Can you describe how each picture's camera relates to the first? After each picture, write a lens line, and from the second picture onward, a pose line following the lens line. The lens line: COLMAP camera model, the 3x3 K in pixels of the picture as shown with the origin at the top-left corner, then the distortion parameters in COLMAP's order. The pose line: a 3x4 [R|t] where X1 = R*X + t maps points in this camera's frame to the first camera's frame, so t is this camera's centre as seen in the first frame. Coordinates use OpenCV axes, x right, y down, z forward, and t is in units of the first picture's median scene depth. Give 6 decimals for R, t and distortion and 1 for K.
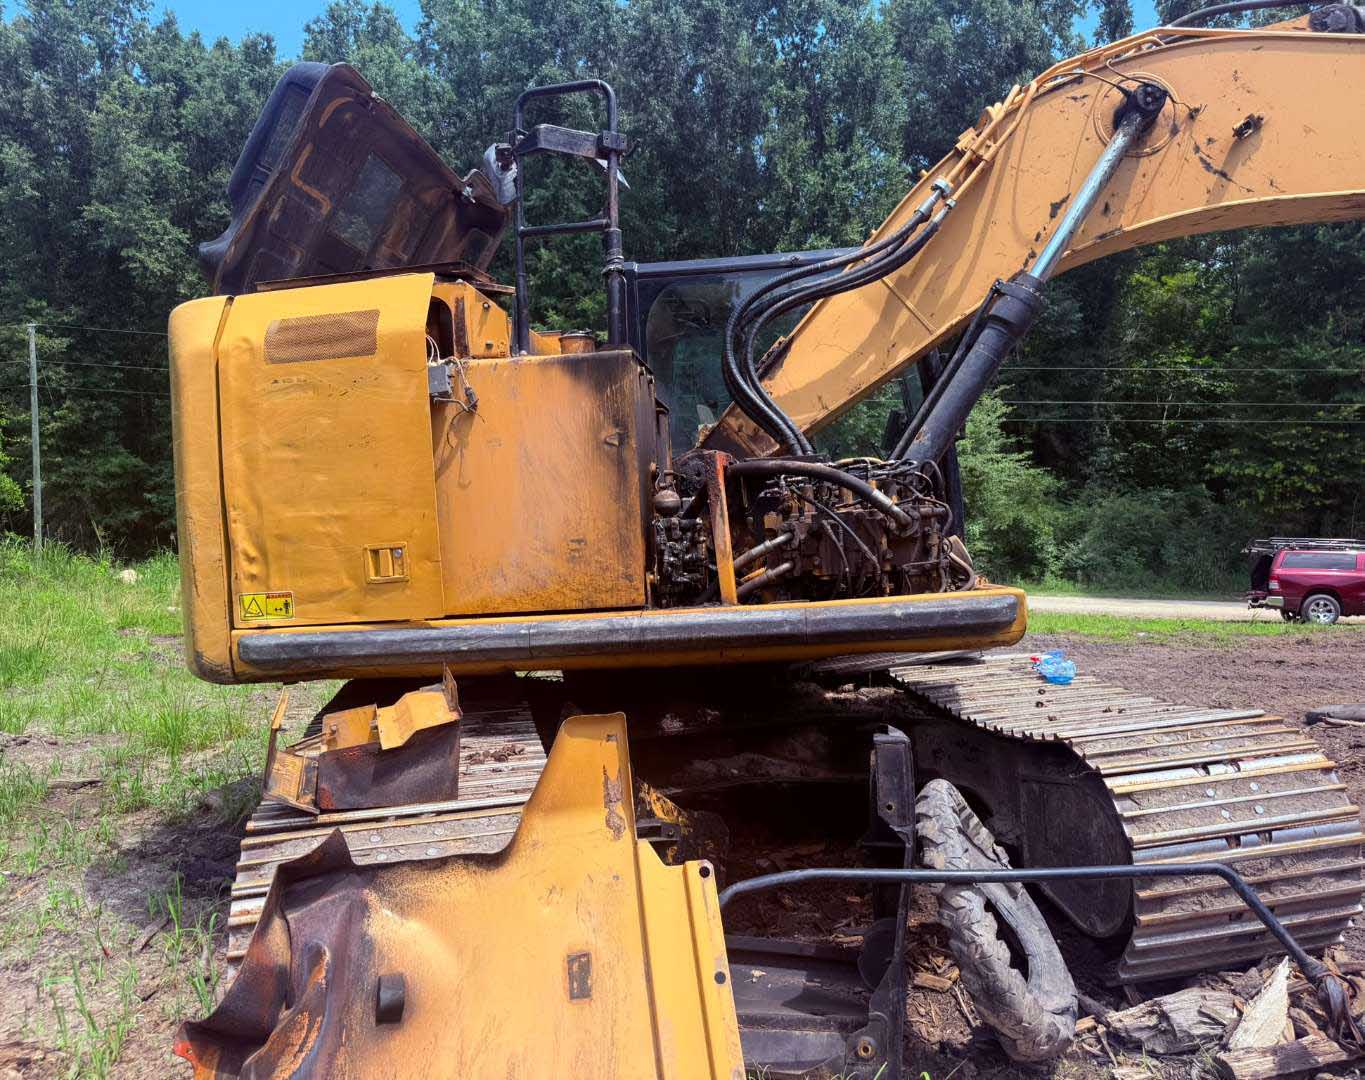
lens RADIAL K [[1017.6, 0, 703.7], [0, 1017.6, 540.2], [0, 0, 1]] dist [0.043096, -0.053071]
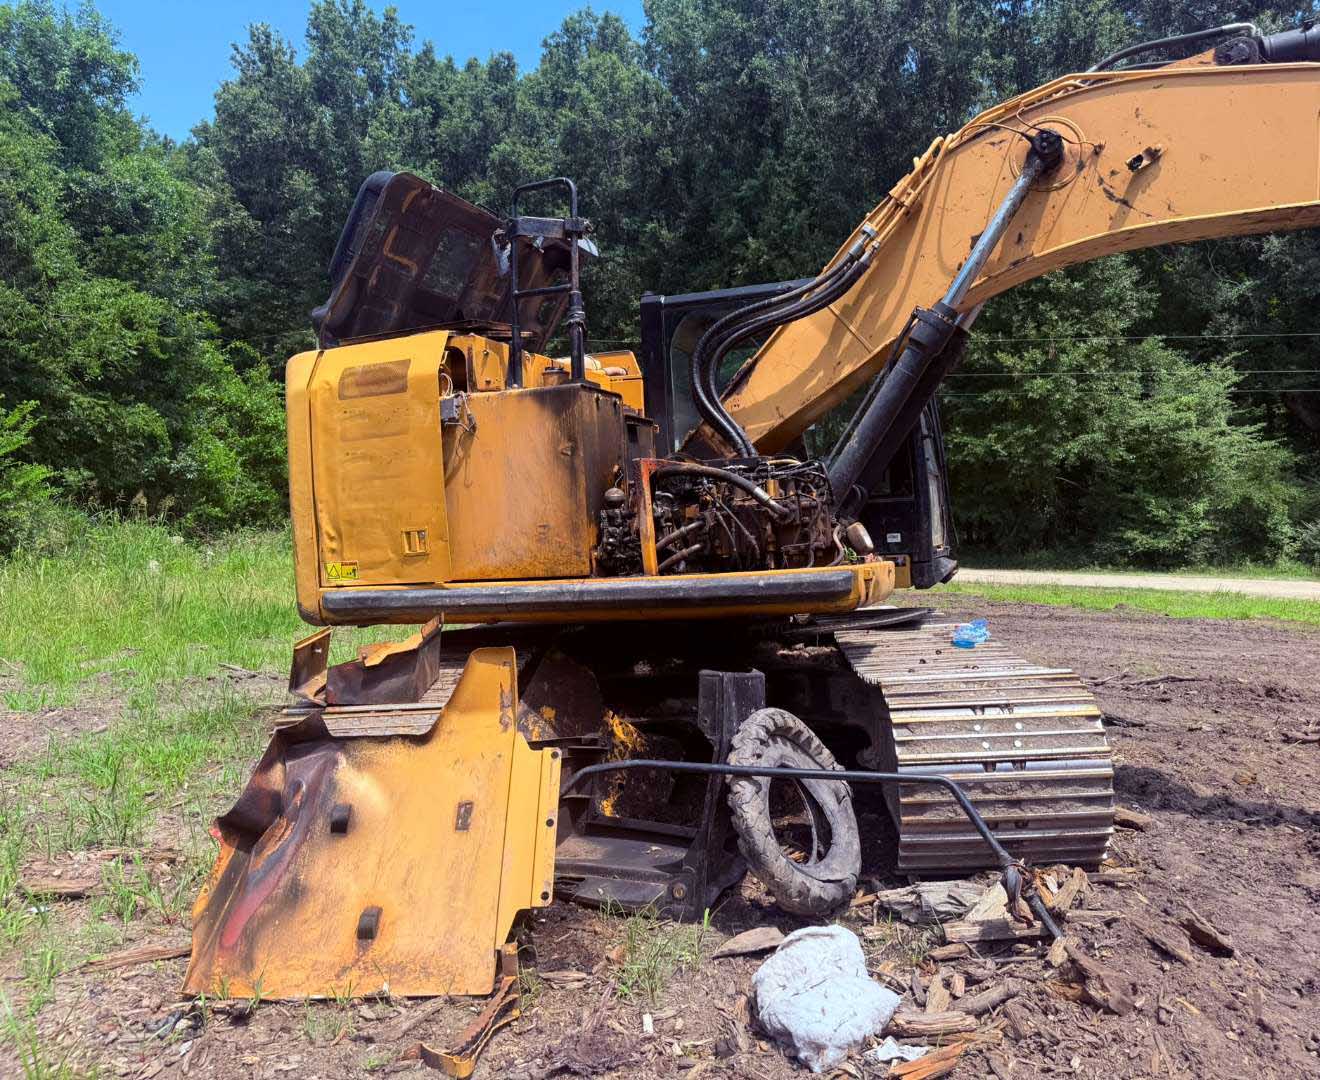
lens RADIAL K [[1013.7, 0, 700.0], [0, 1013.7, 535.9], [0, 0, 1]] dist [0.081756, -0.123489]
pose [[0.971860, 0.006688, -0.235464, 0.325226], [-0.002388, 0.999825, 0.018540, -0.009933], [0.235547, -0.017456, 0.971706, -0.215173]]
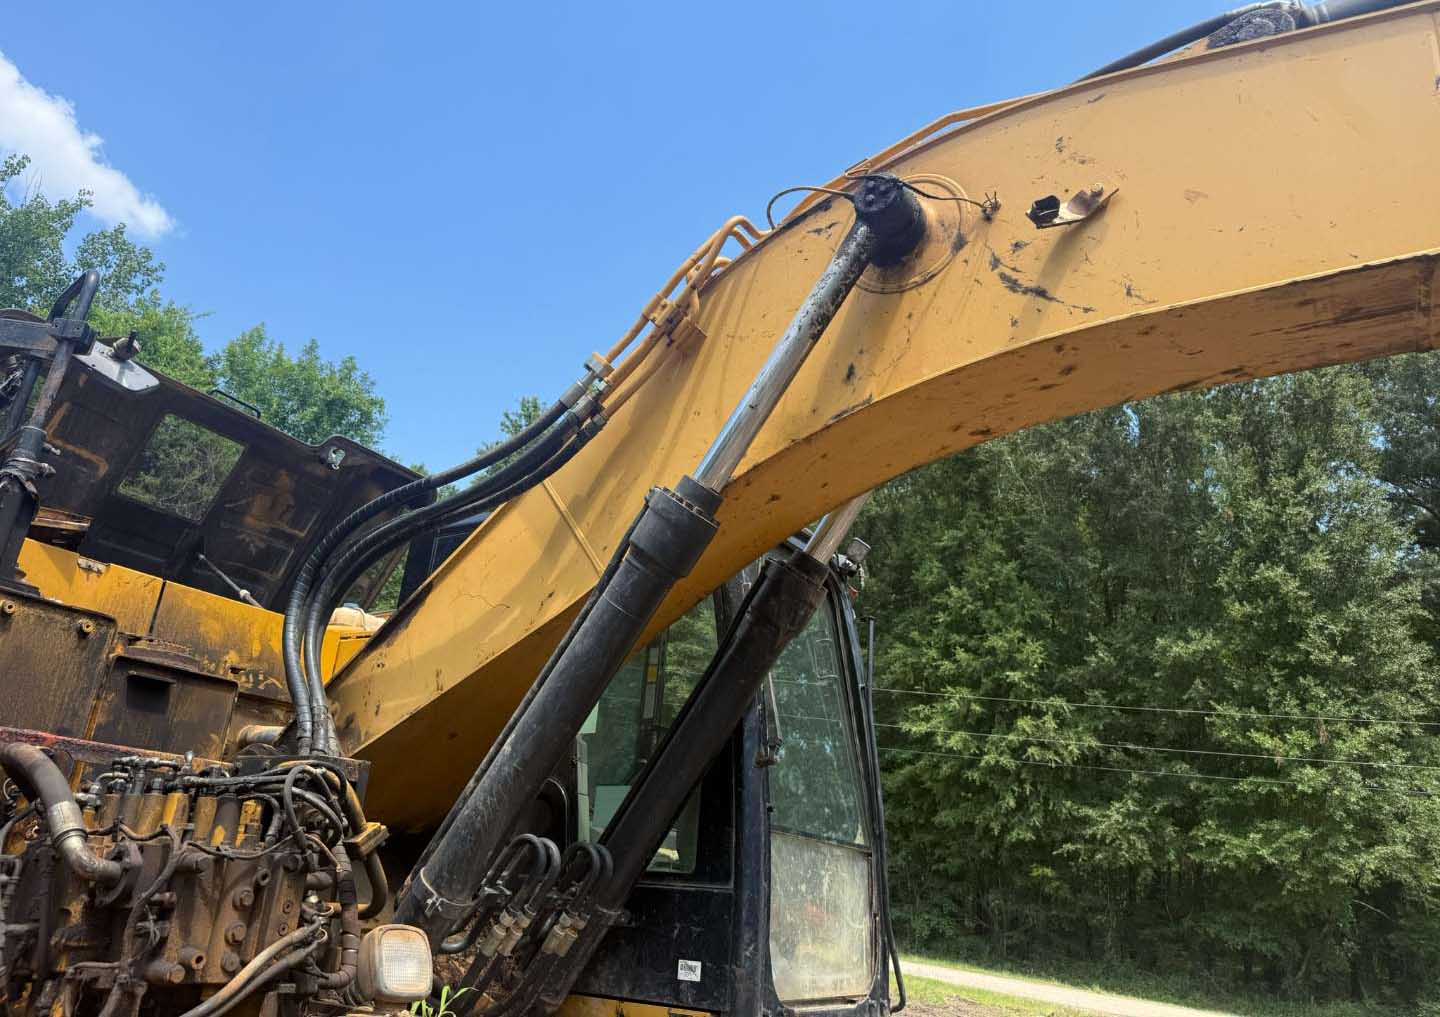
lens RADIAL K [[1000.0, 0, 701.4], [0, 1000.0, 476.6], [0, 0, 1]] dist [0.044821, -0.070592]
pose [[0.887714, -0.069529, -0.455116, 0.592796], [-0.113757, 0.924755, -0.363164, -0.044419], [0.446121, 0.374158, 0.813008, 0.517357]]
